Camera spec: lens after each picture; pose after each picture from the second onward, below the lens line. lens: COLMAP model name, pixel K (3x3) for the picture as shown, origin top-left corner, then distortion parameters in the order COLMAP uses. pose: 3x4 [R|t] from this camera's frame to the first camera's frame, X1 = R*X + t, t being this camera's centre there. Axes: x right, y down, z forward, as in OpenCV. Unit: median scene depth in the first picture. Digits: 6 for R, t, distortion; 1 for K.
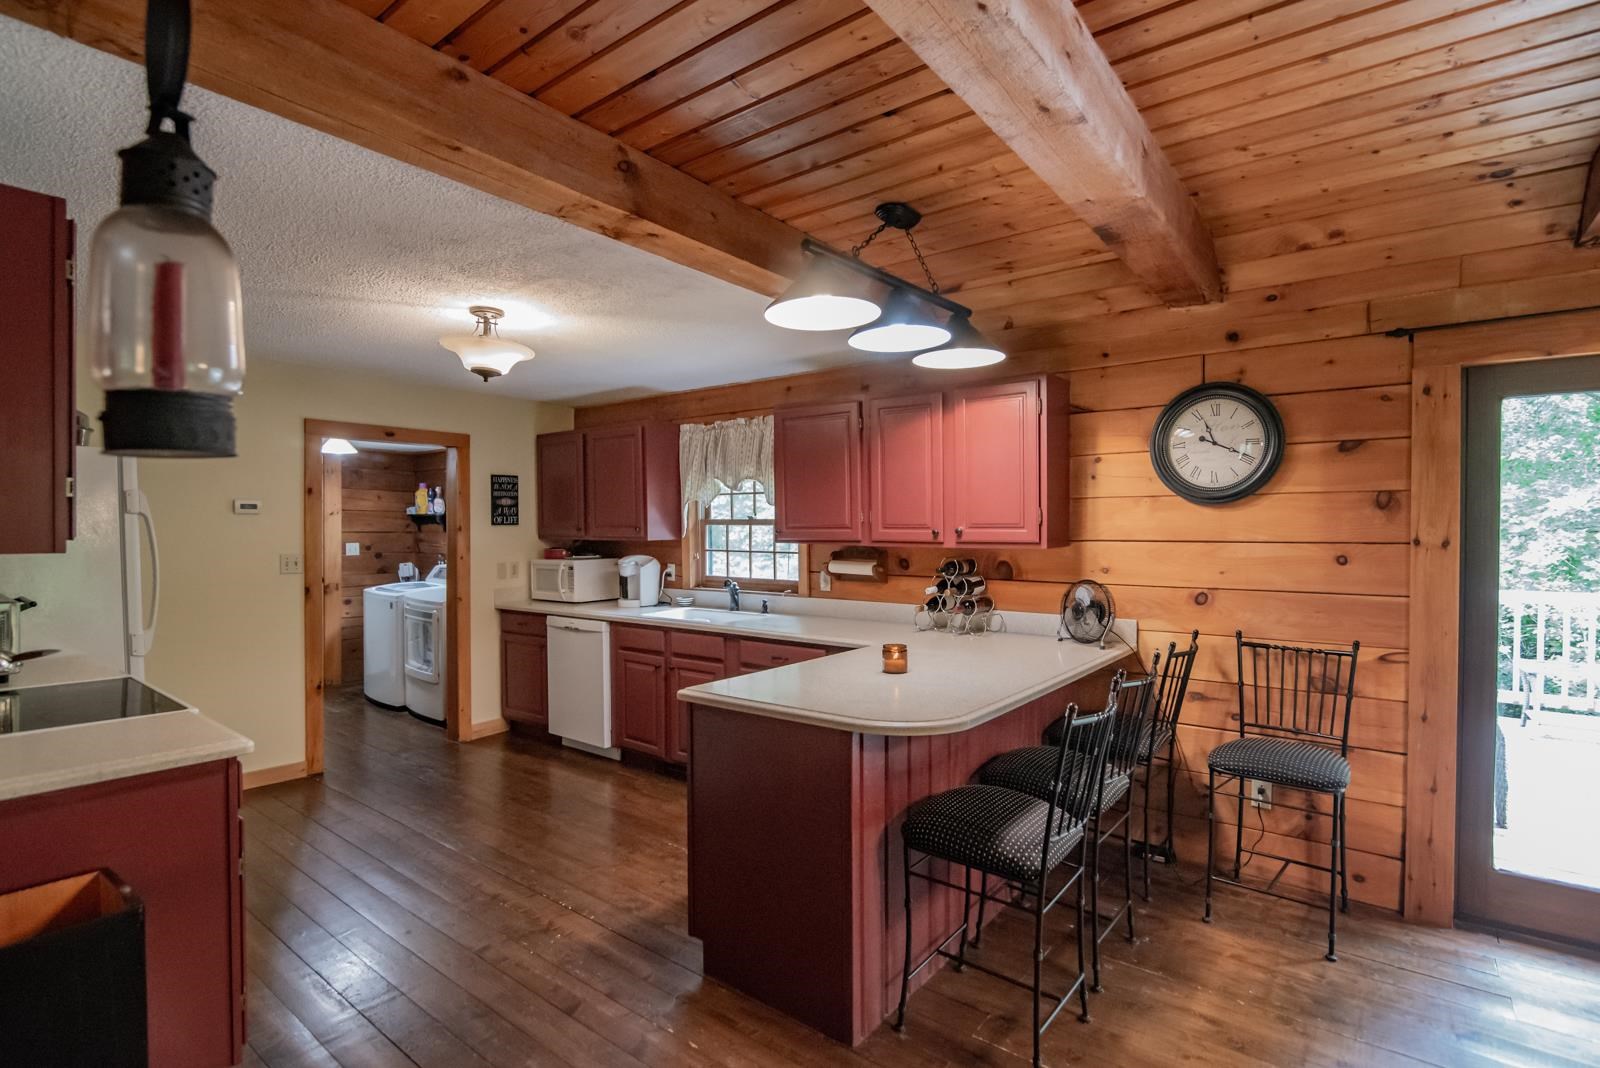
lens RADIAL K [[768.2, 0, 797.0], [0, 768.2, 540.8], [0, 0, 1]] dist [-0.018123, 0.000158]
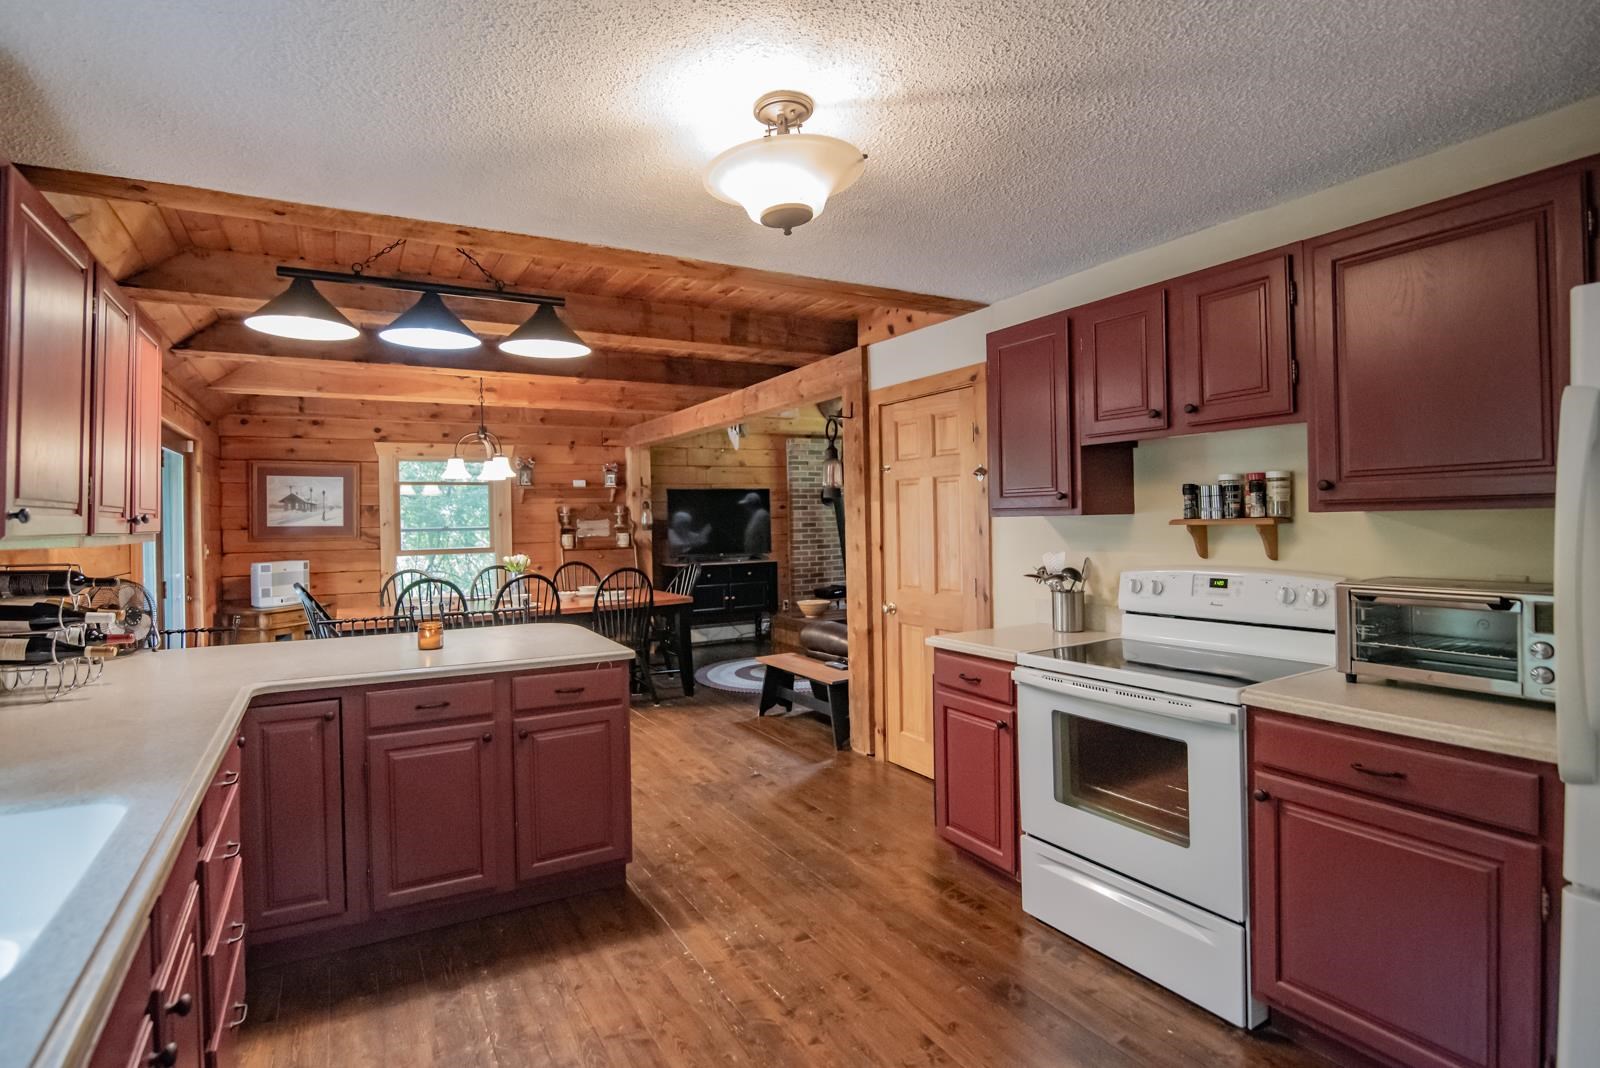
lens RADIAL K [[770.9, 0, 746.3], [0, 770.9, 524.5], [0, 0, 1]] dist [-0.006479, 0.000027]
pose [[-0.909622, 0.010857, 0.415295, -0.402328], [0.020773, 0.999597, 0.019367, -0.006927], [-0.414918, 0.026243, -0.909480, 1.007875]]
